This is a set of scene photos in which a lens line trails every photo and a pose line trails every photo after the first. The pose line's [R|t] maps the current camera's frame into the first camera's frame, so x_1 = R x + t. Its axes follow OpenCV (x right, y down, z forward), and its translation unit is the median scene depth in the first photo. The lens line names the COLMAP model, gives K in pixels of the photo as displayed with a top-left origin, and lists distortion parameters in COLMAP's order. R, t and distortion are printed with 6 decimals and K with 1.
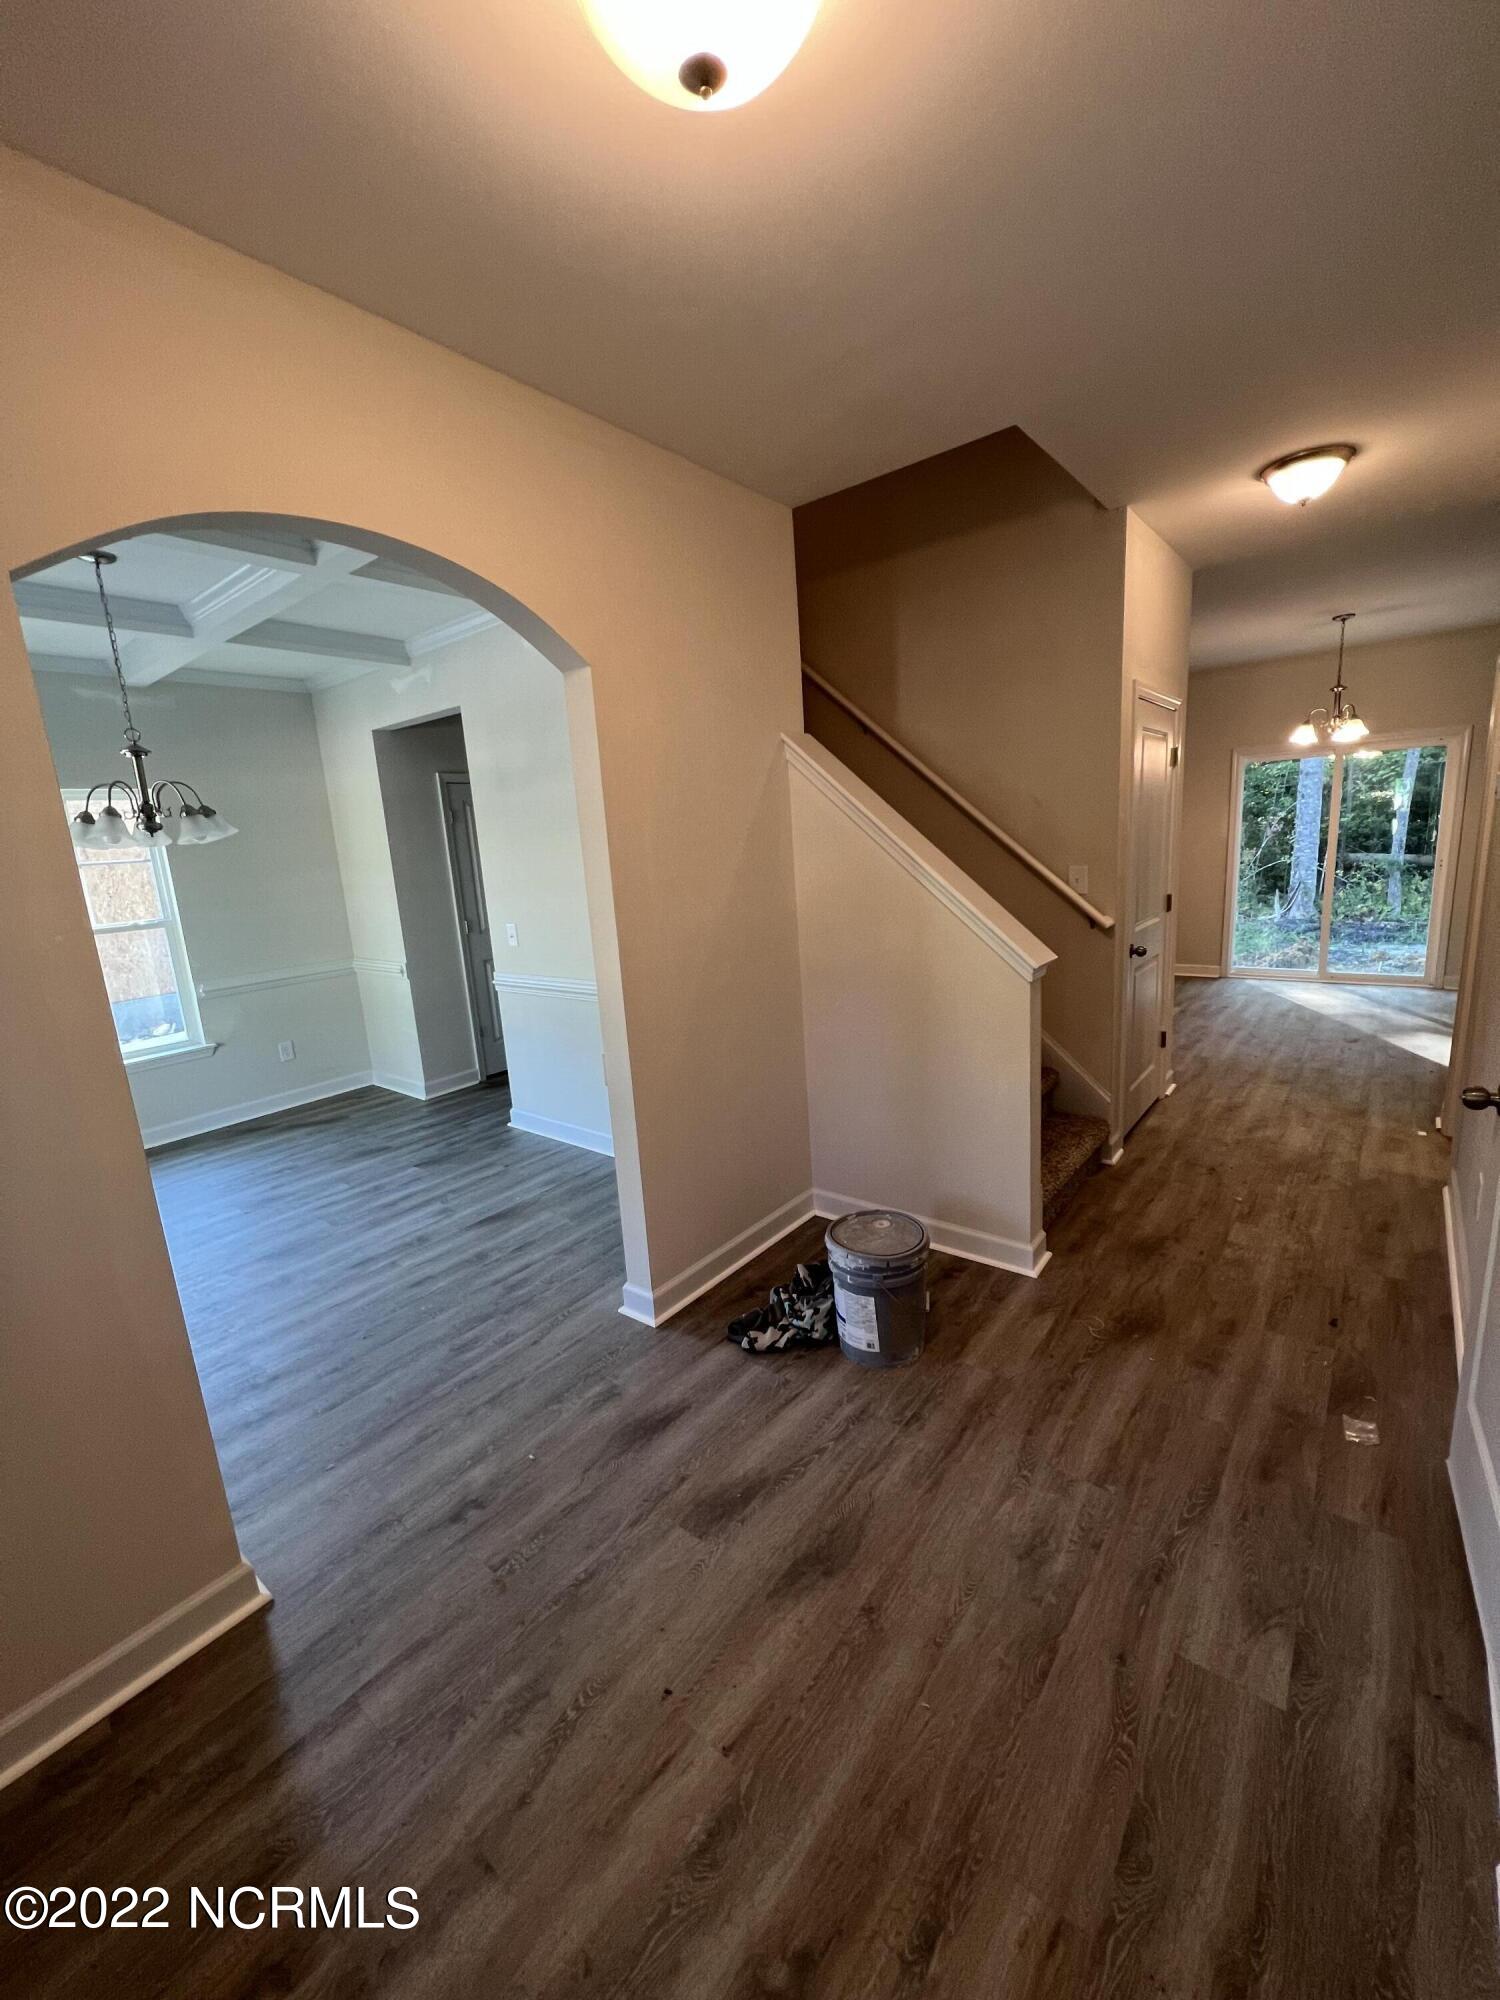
lens RADIAL K [[808.6, 0, 755.0], [0, 808.6, 1000.3], [0, 0, 1]] dist [-0.002850, -0.000062]
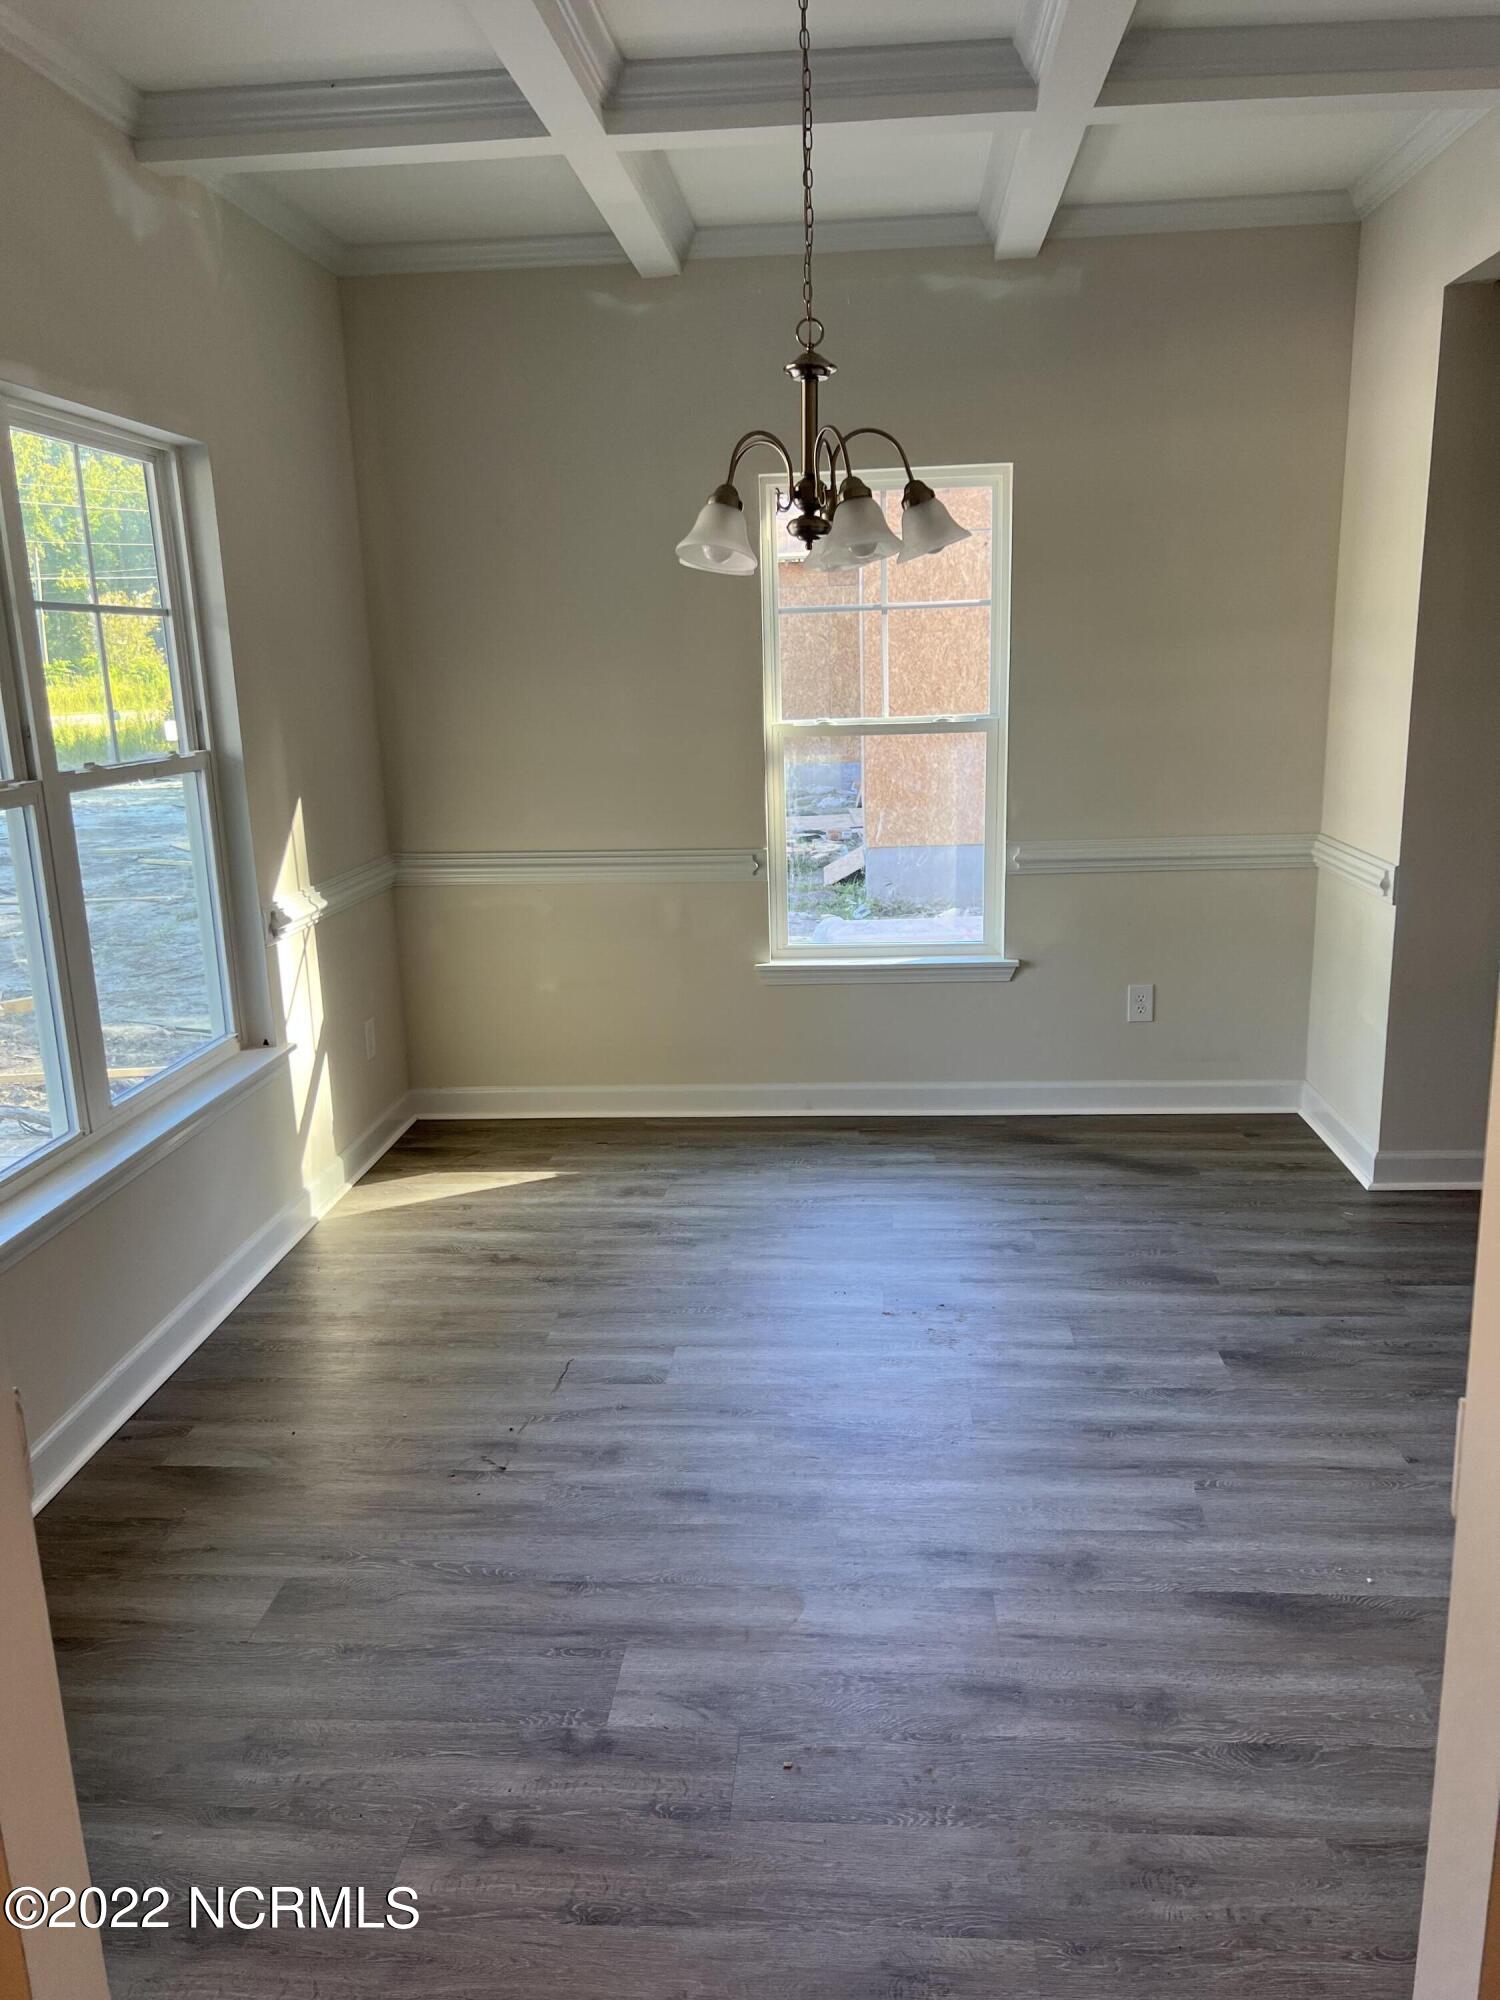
lens RADIAL K [[1487.1, 0, 753.9], [0, 1487.1, 1014.8], [0, 0, 1]] dist [0.010004, -0.003955]
pose [[0.559106, 0.241761, -0.793065, 0.014985], [-0.172981, 0.969506, 0.173598, -0.055976], [0.810851, 0.040125, 0.583876, 0.327181]]
